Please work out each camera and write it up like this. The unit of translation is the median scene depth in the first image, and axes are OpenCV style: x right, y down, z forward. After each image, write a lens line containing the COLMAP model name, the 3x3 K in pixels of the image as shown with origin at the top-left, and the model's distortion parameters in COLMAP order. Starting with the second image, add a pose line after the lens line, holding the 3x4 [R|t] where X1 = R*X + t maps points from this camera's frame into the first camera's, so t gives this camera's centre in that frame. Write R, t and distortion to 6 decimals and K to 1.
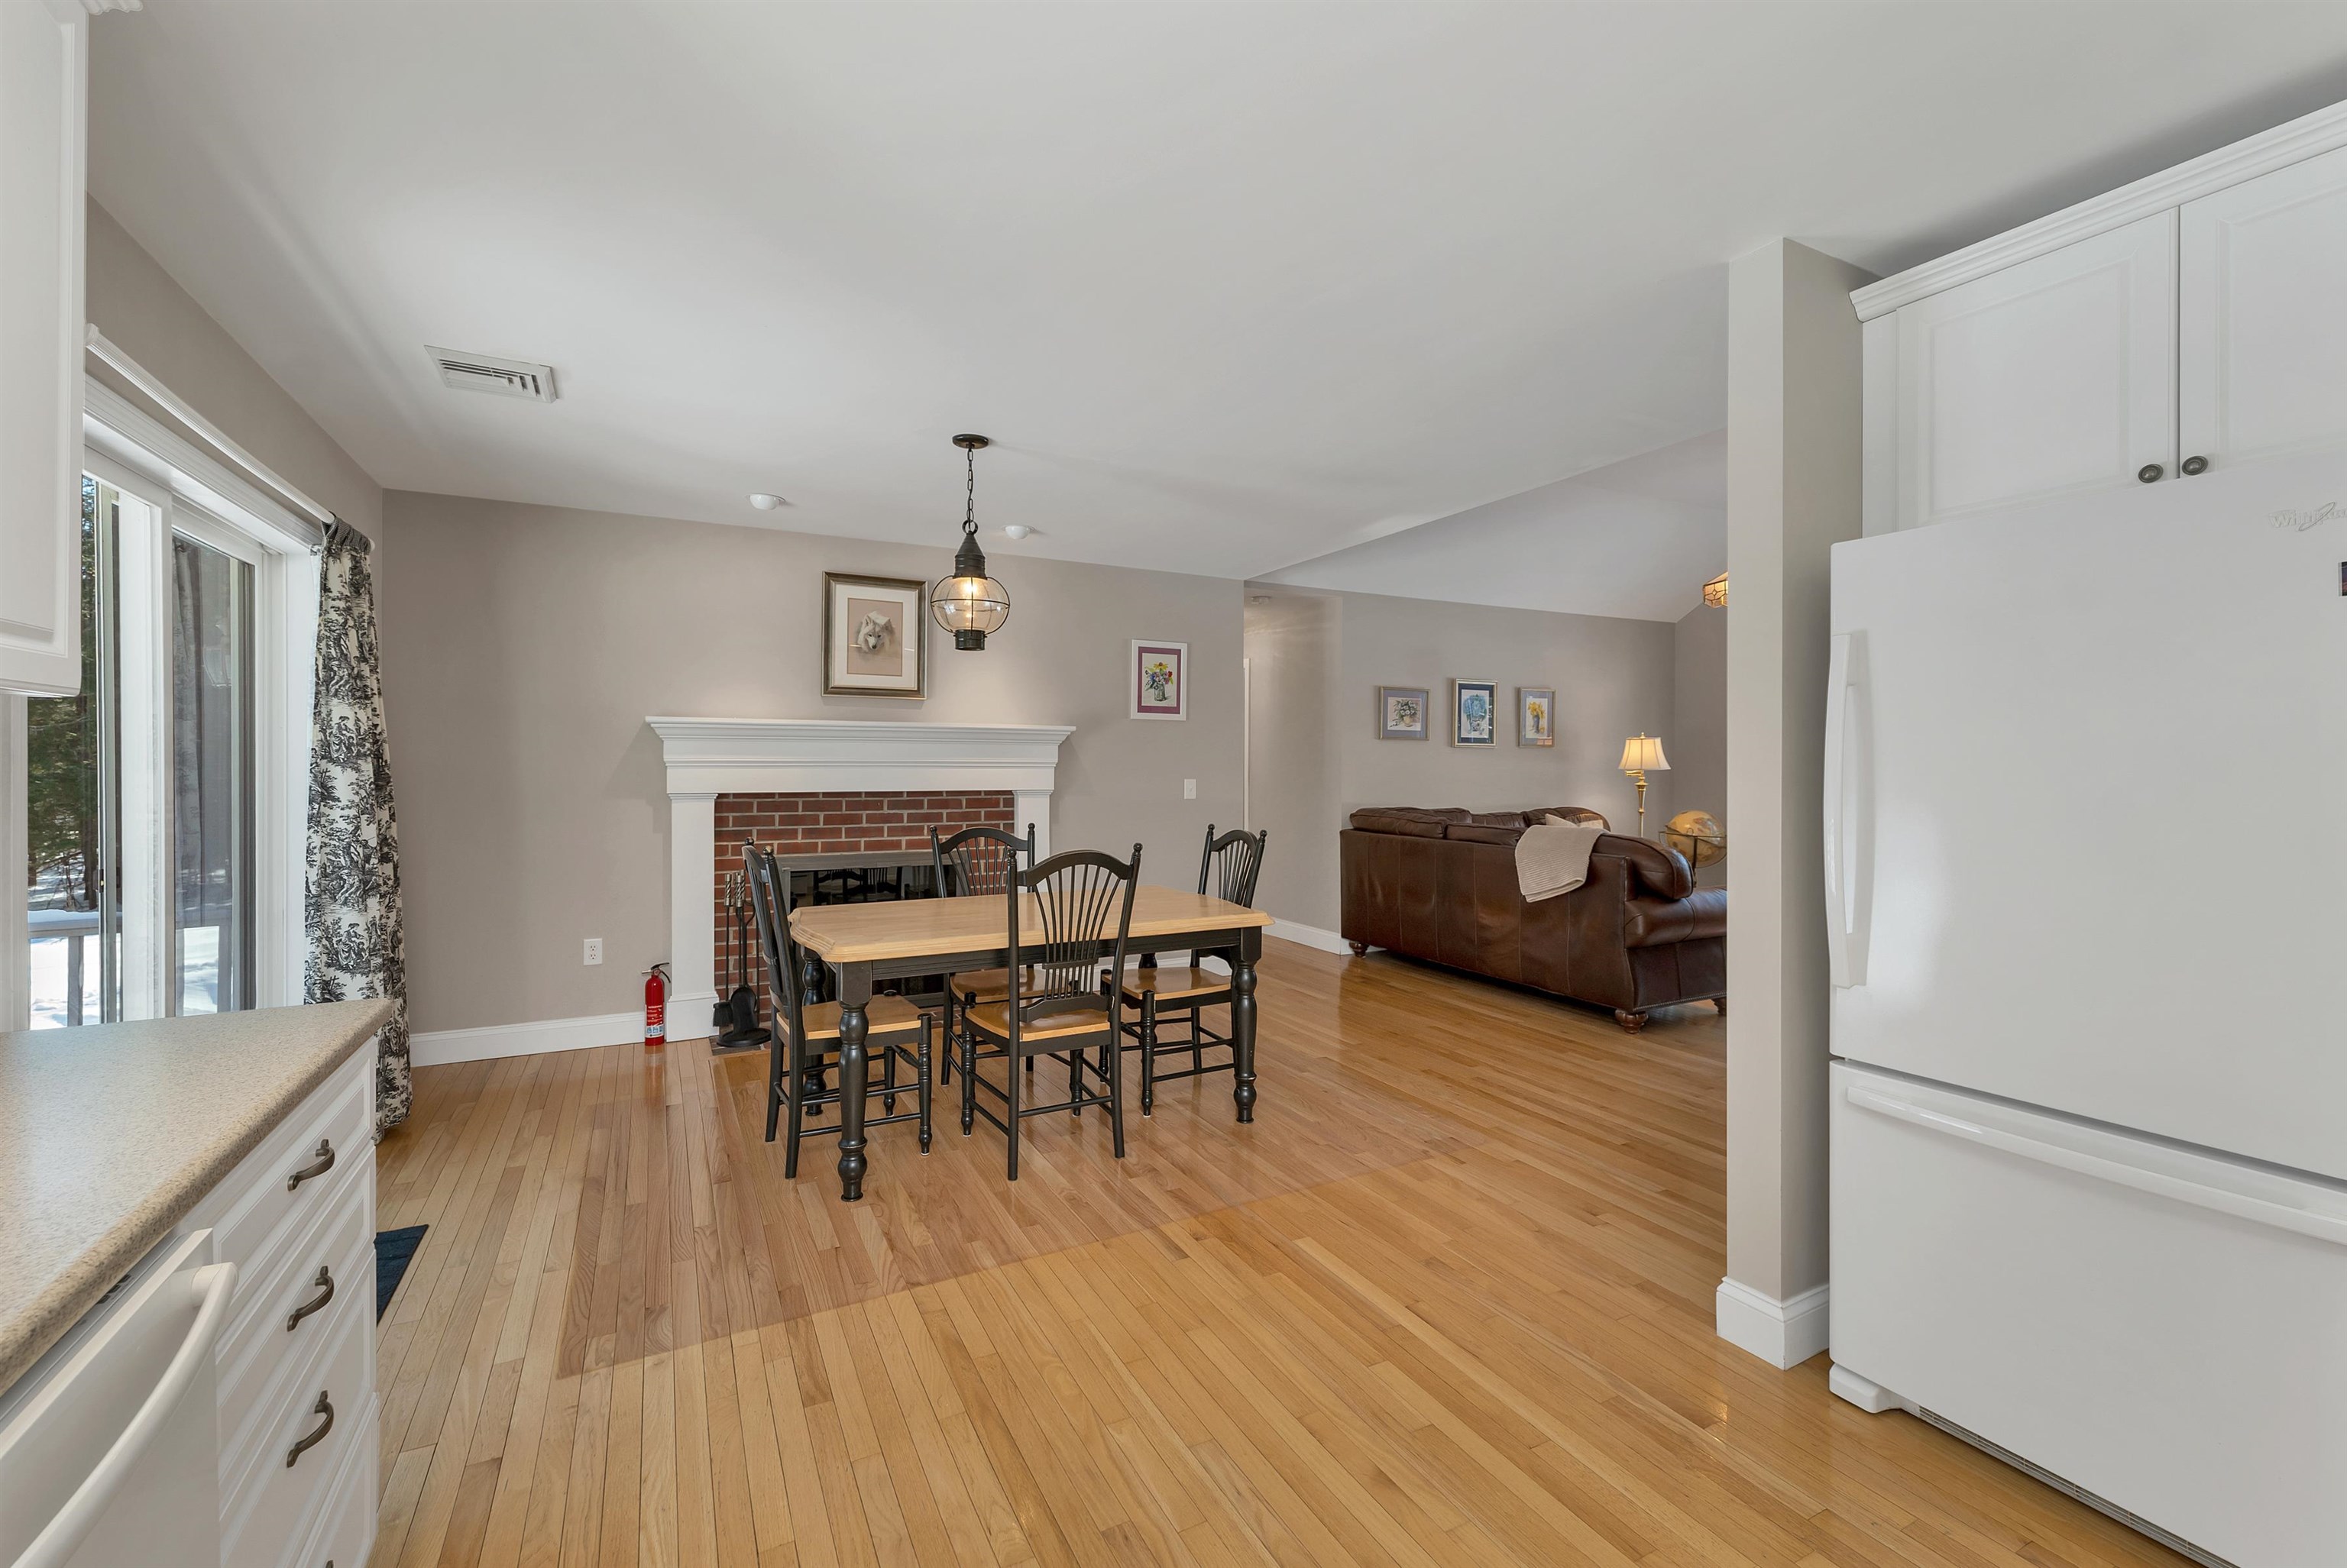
lens RADIAL K [[979.1, 0, 1171.6], [0, 979.1, 761.2], [0, 0, 1]] dist [-0.000494, -0.000079]
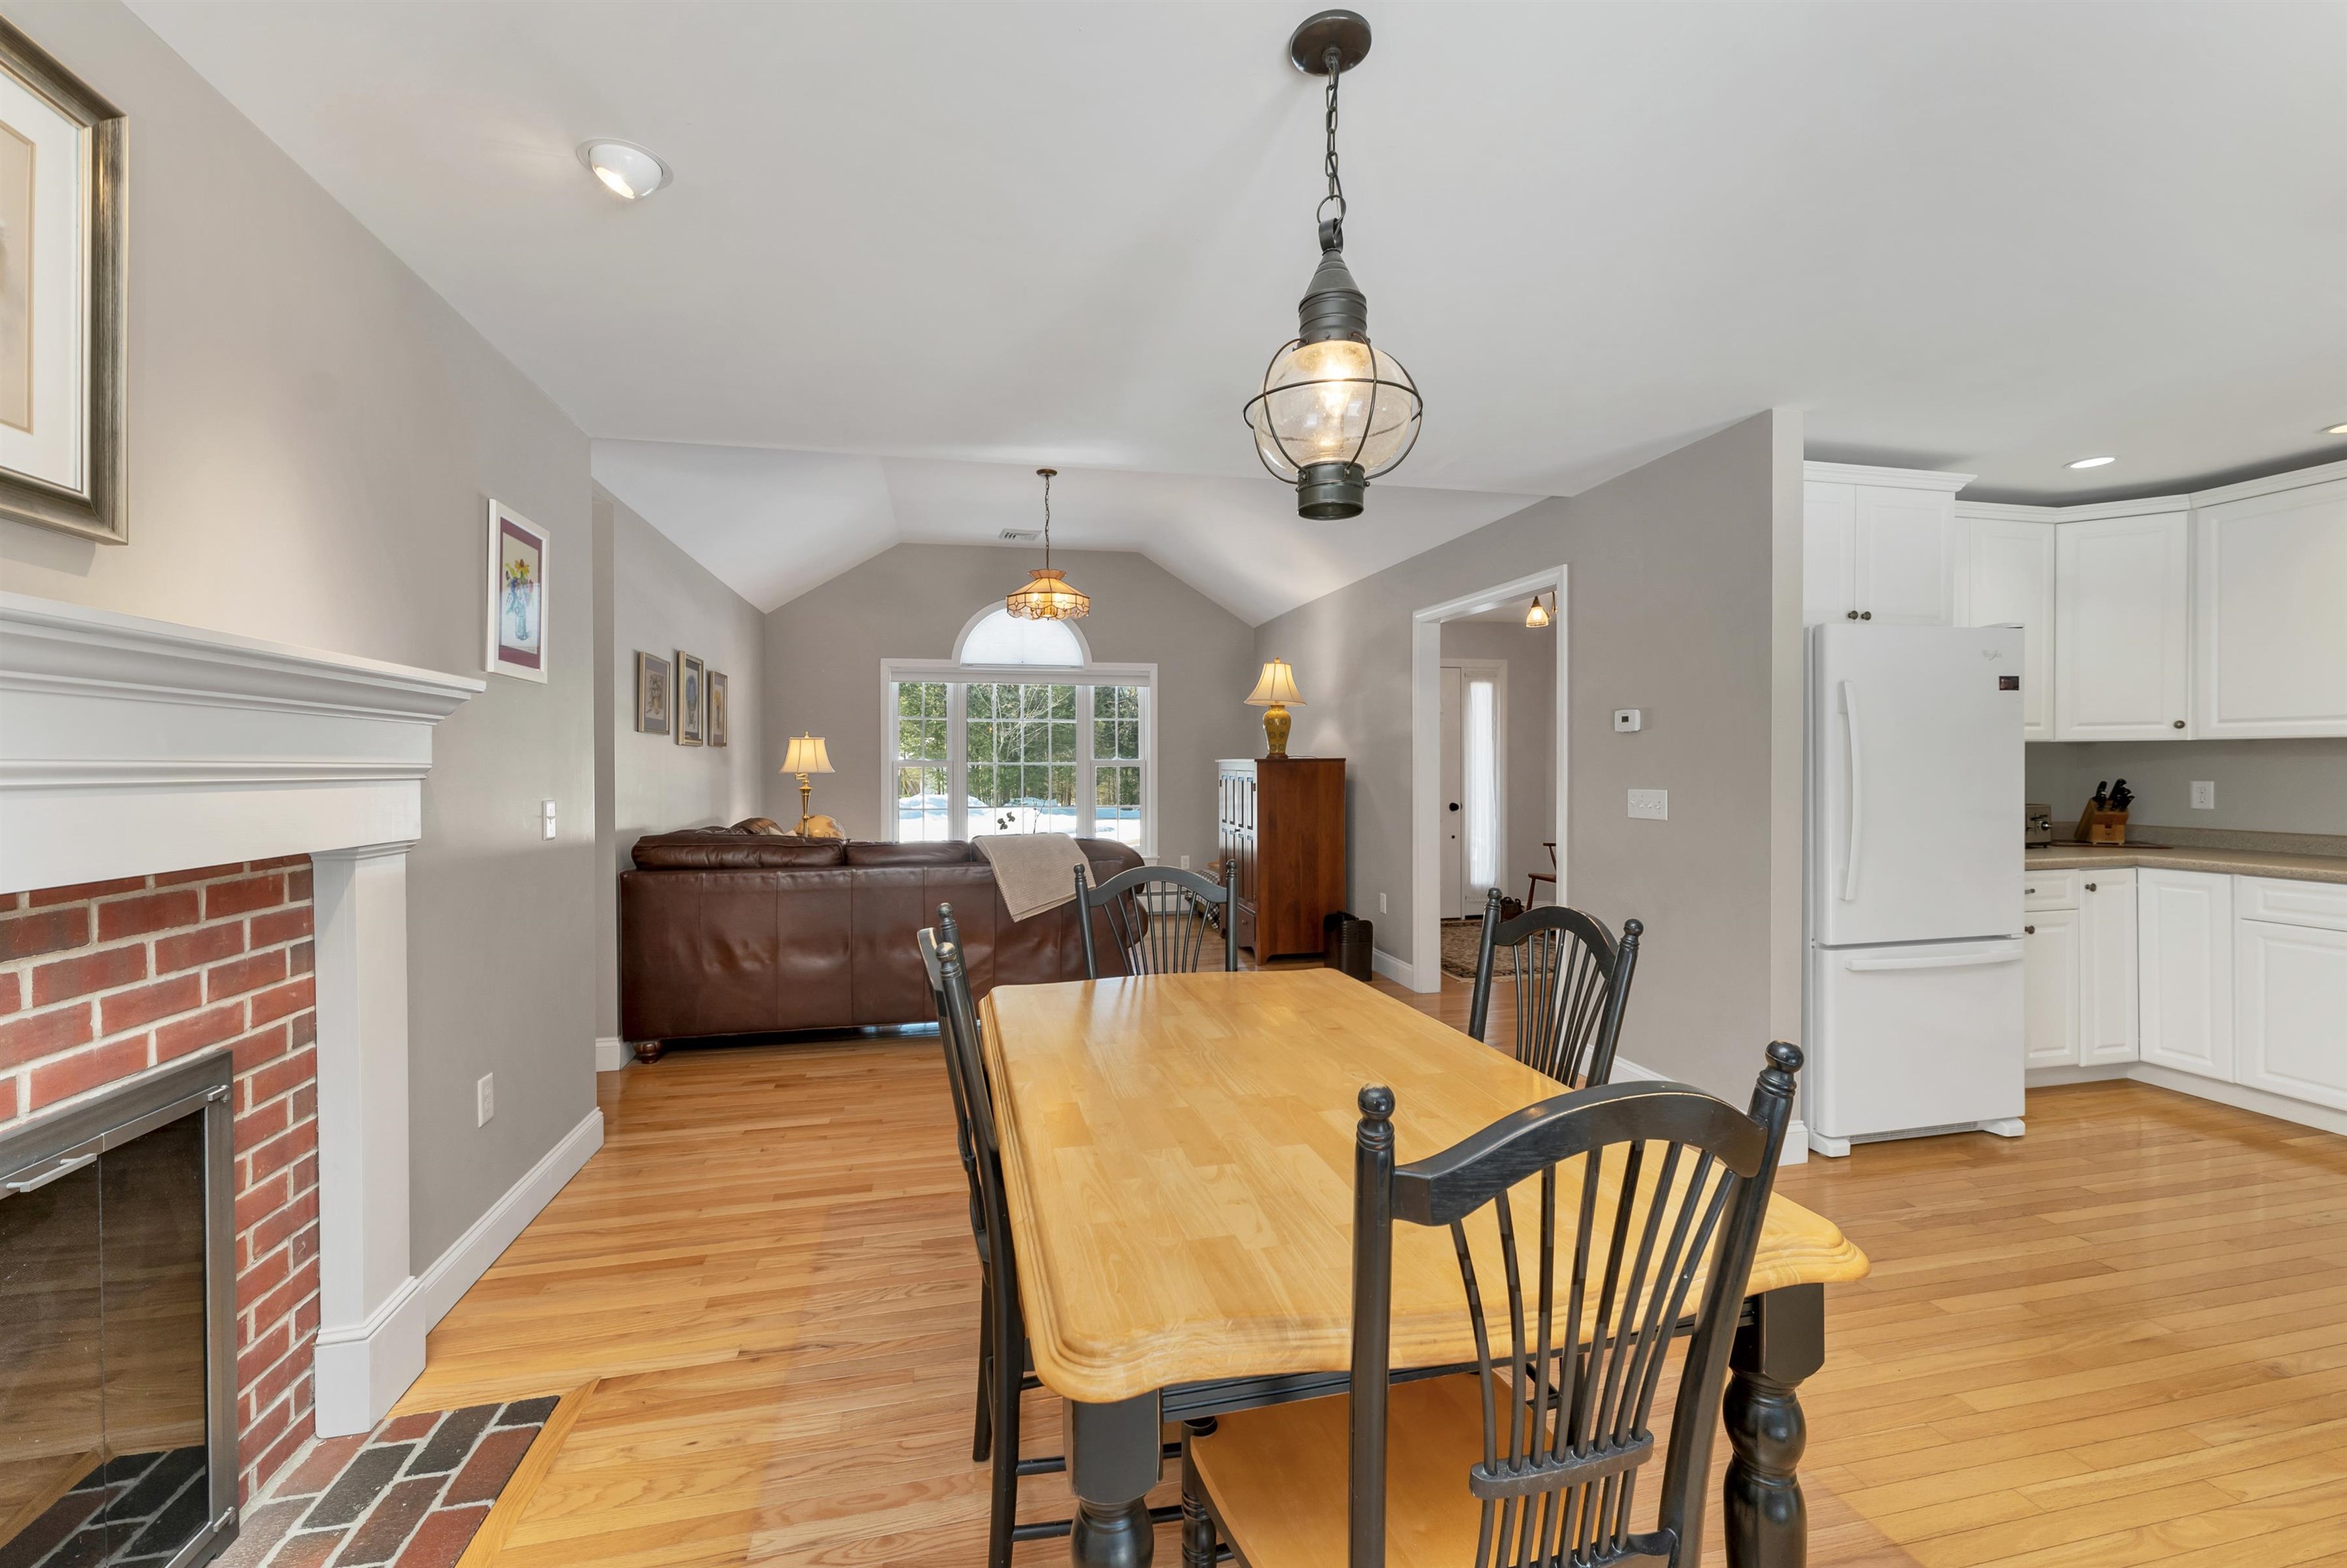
lens RADIAL K [[955.1, 0, 1166.6], [0, 955.1, 767.9], [0, 0, 1]] dist [-0.001032, 0.000040]
pose [[0.259978, -0.007873, 0.965582, -0.431926], [0.003564, 0.999968, 0.007194, -0.000650], [-0.965608, 0.001571, 0.259998, 0.645539]]
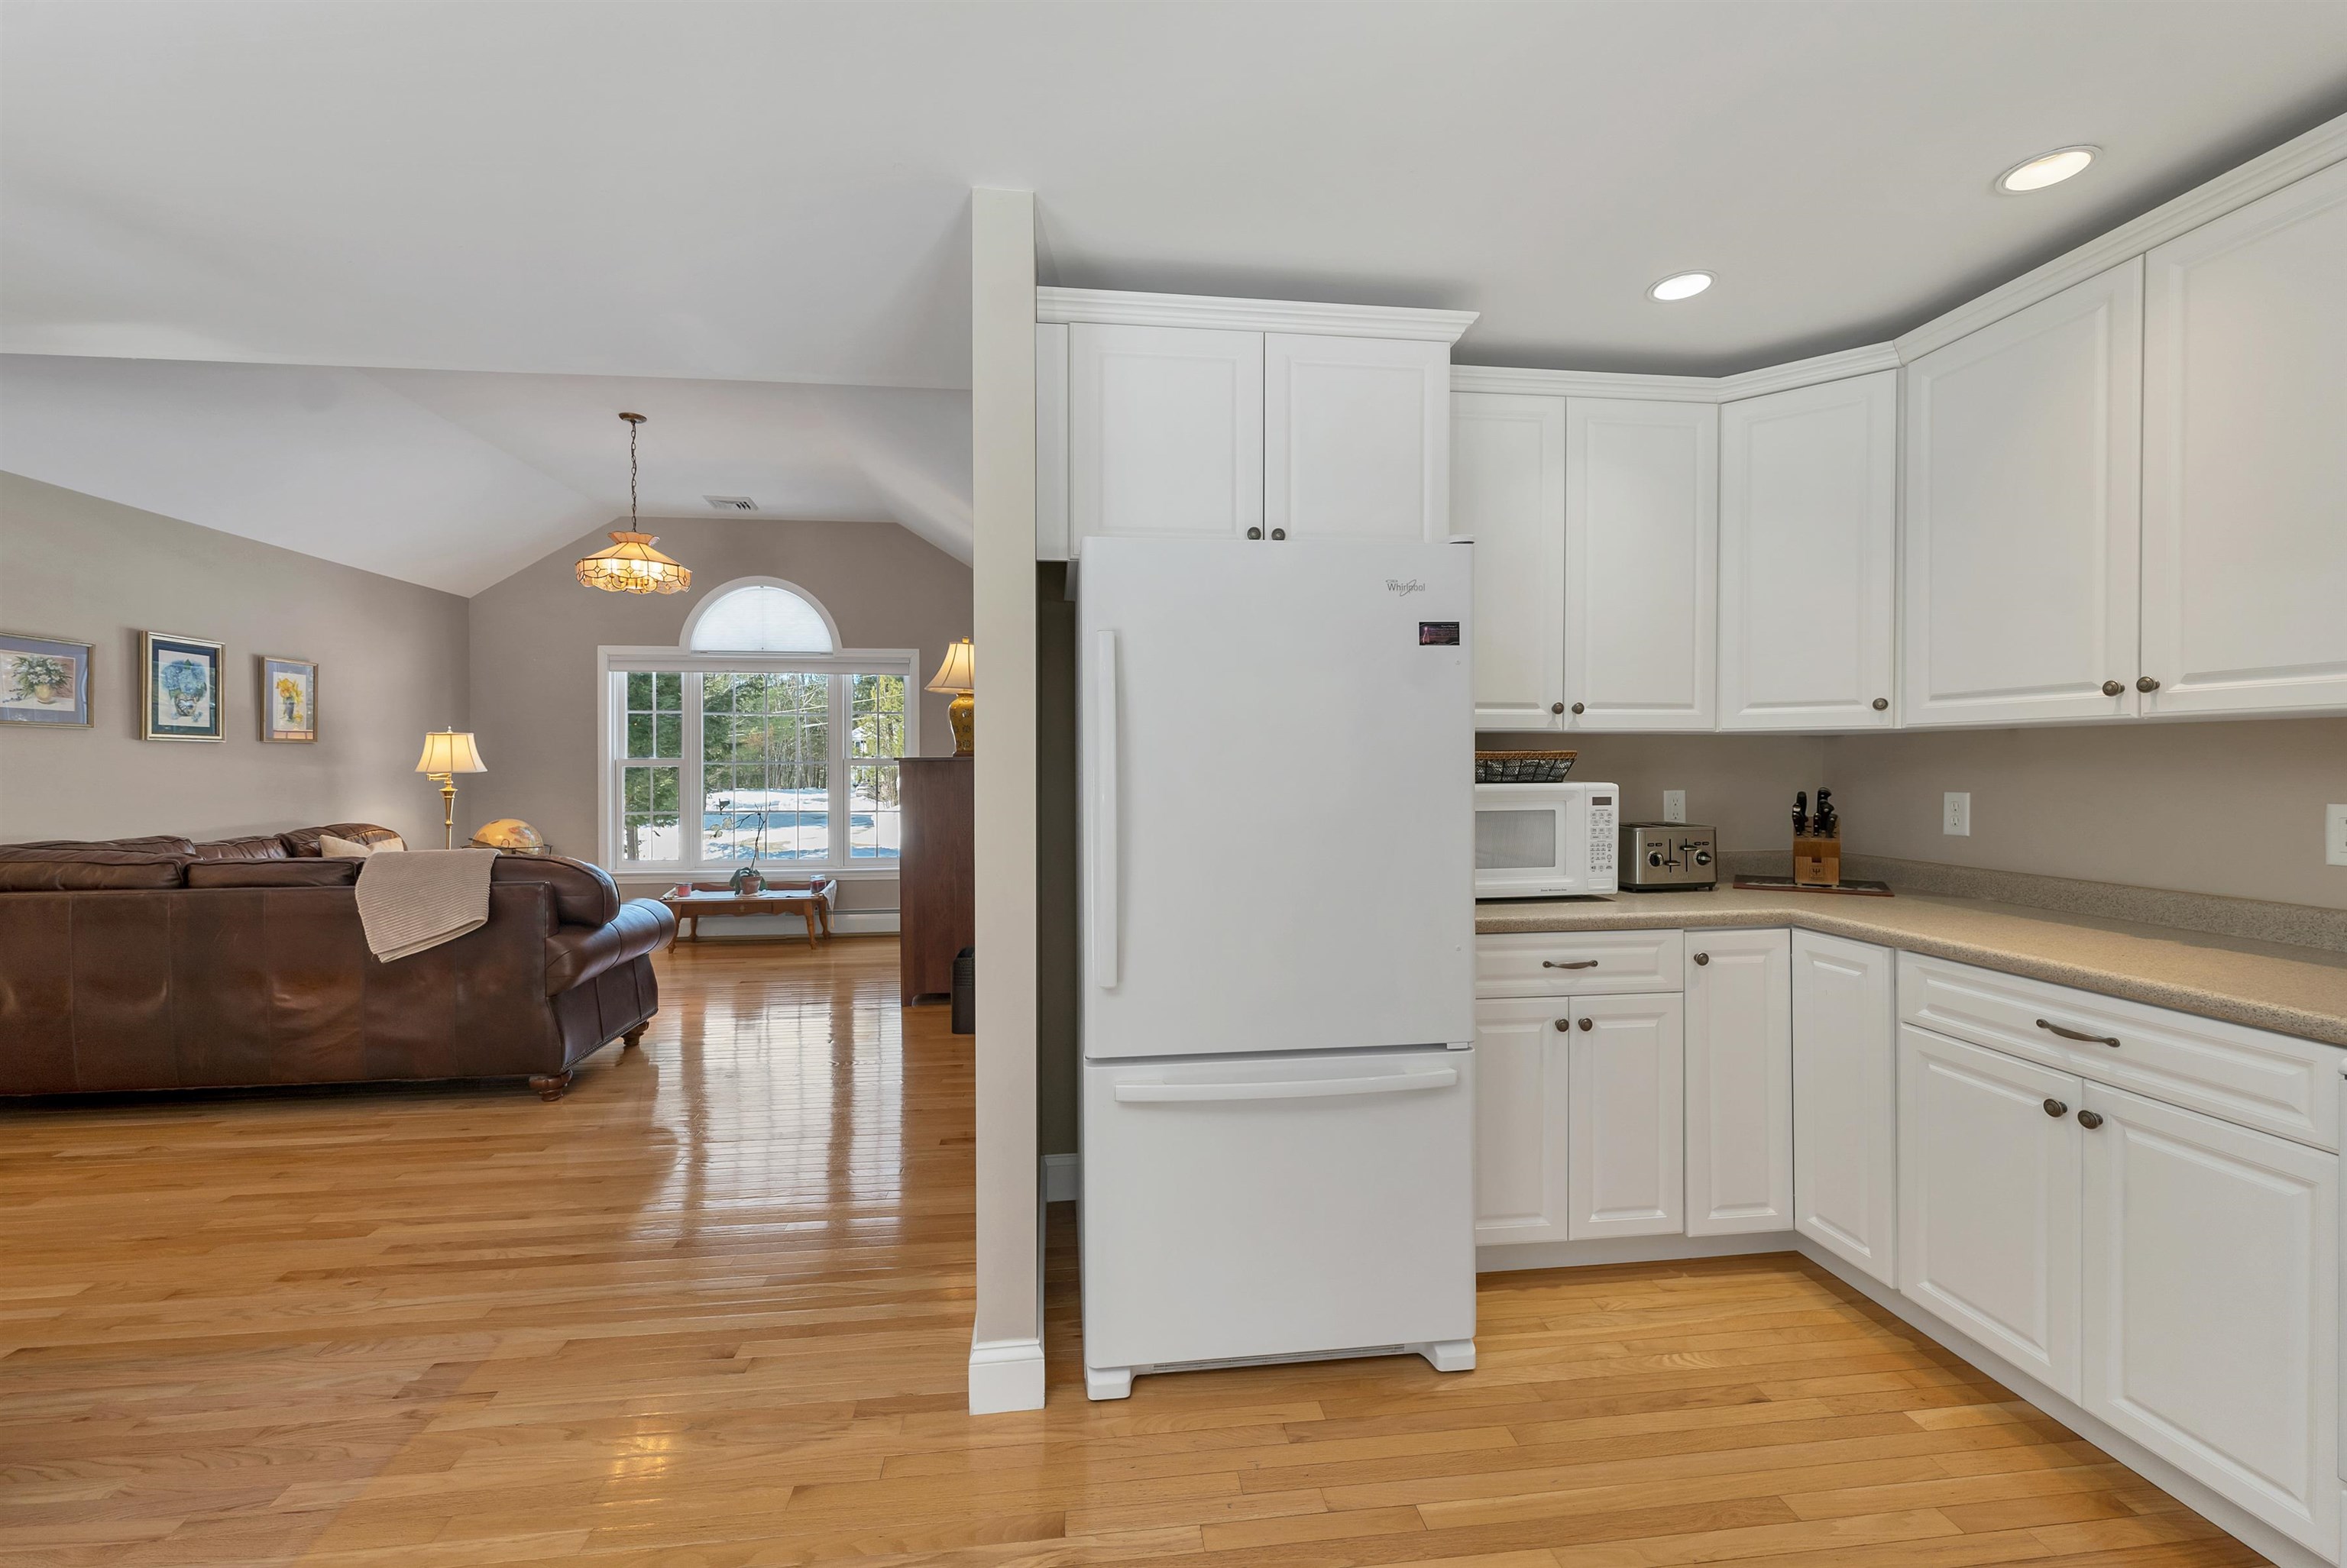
lens RADIAL K [[960.4, 0, 1168.5], [0, 960.4, 772.7], [0, 0, 1]] dist [-0.001278, -0.000100]
pose [[0.356309, -0.012838, 0.934280, -0.075298], [0.002603, 0.999915, 0.012747, 0.000751], [-0.934365, -0.002110, 0.356312, 0.230497]]
